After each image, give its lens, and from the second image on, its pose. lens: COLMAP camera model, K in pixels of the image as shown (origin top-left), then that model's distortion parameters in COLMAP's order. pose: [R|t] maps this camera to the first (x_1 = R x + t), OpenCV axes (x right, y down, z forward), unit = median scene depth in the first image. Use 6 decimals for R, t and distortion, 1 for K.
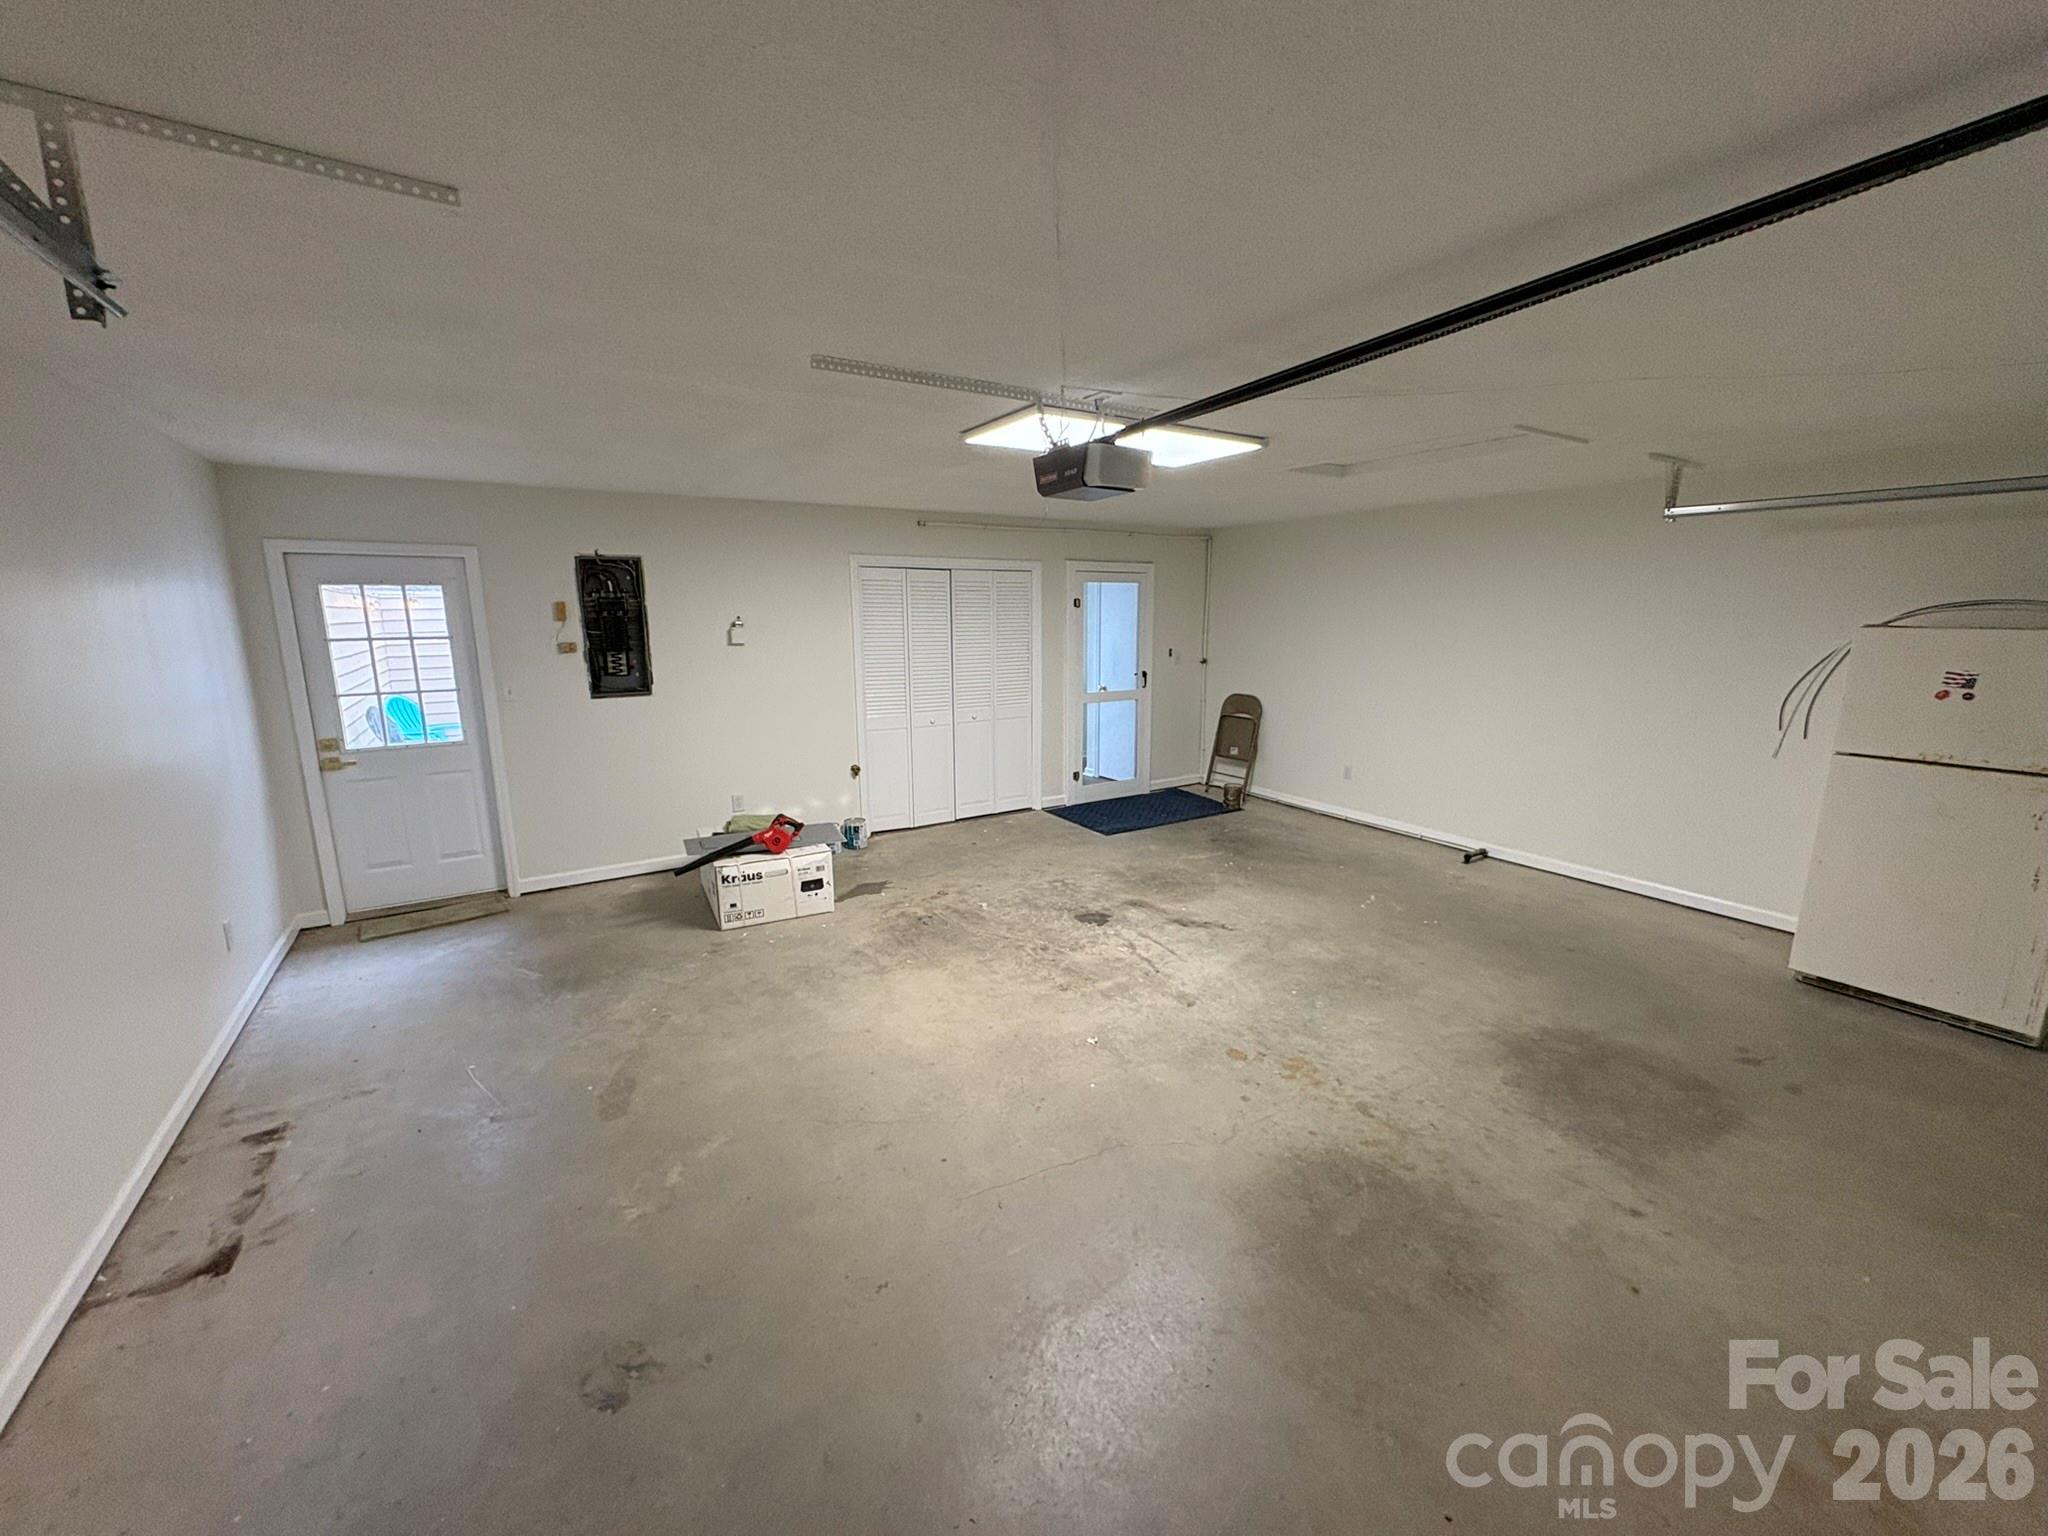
lens RADIAL K [[814.8, 0, 1027.5], [0, 814.8, 770.3], [0, 0, 1]] dist [0.000384, -0.000046]
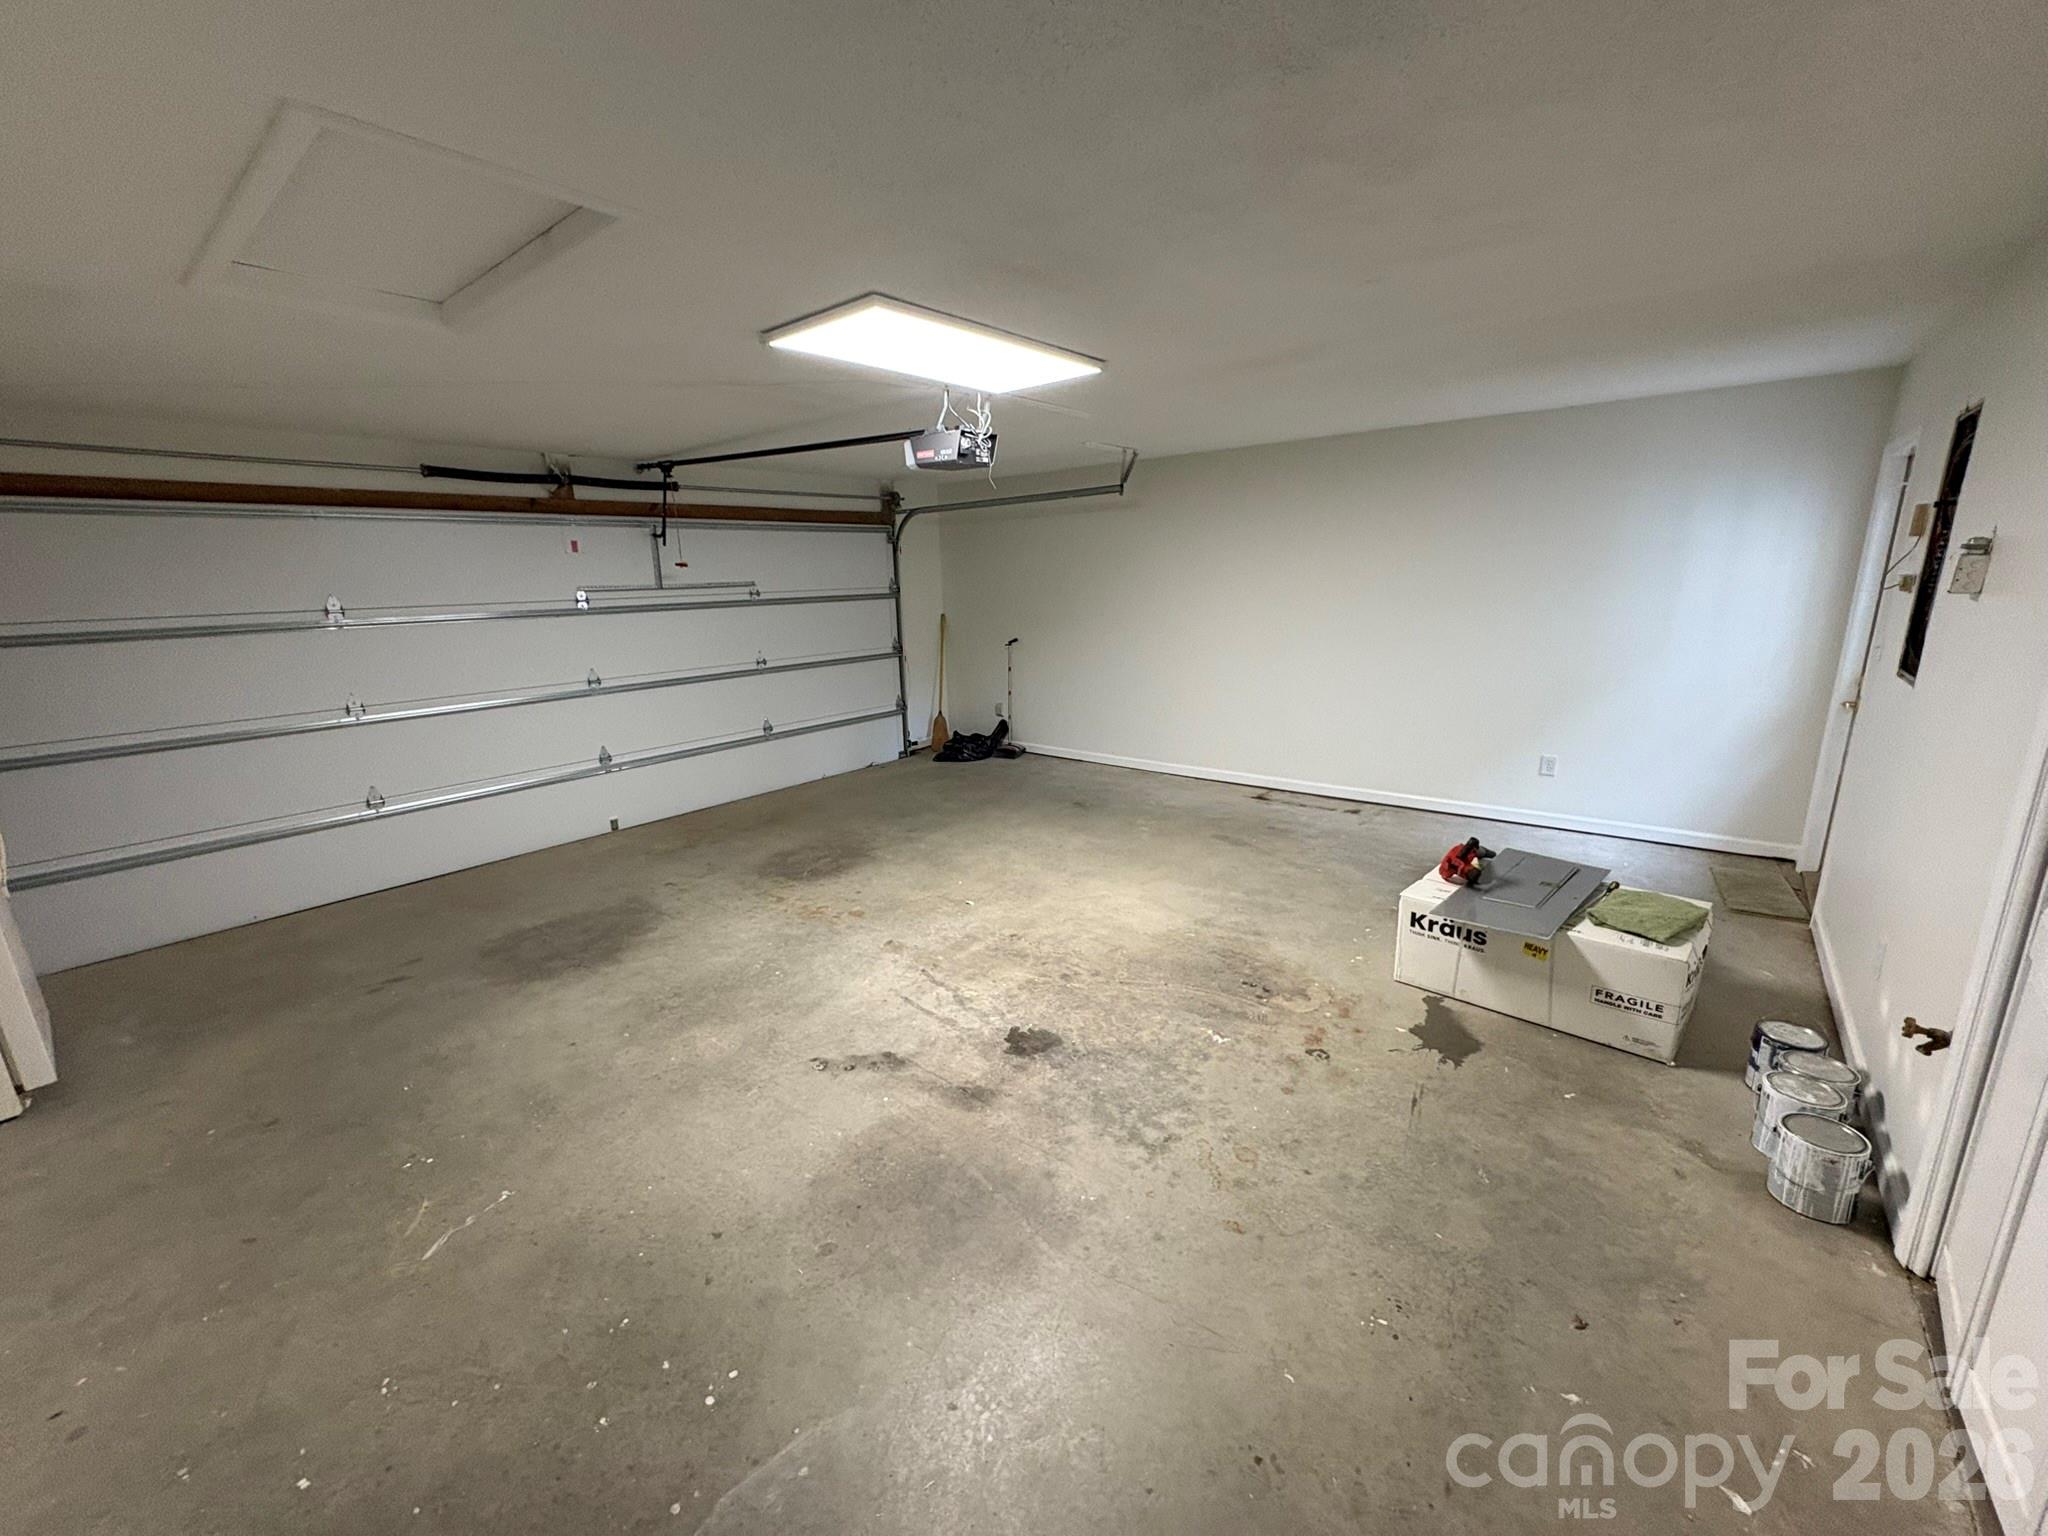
lens RADIAL K [[814.8, 0, 1026.7], [0, 814.8, 768.1], [0, 0, 1]] dist [0.000384, -0.000046]
pose [[-0.950000, 0.104105, -0.294384, 0.274572], [-0.027460, 0.911277, 0.410877, -0.300406], [0.311040, 0.398417, -0.862855, 1.616261]]
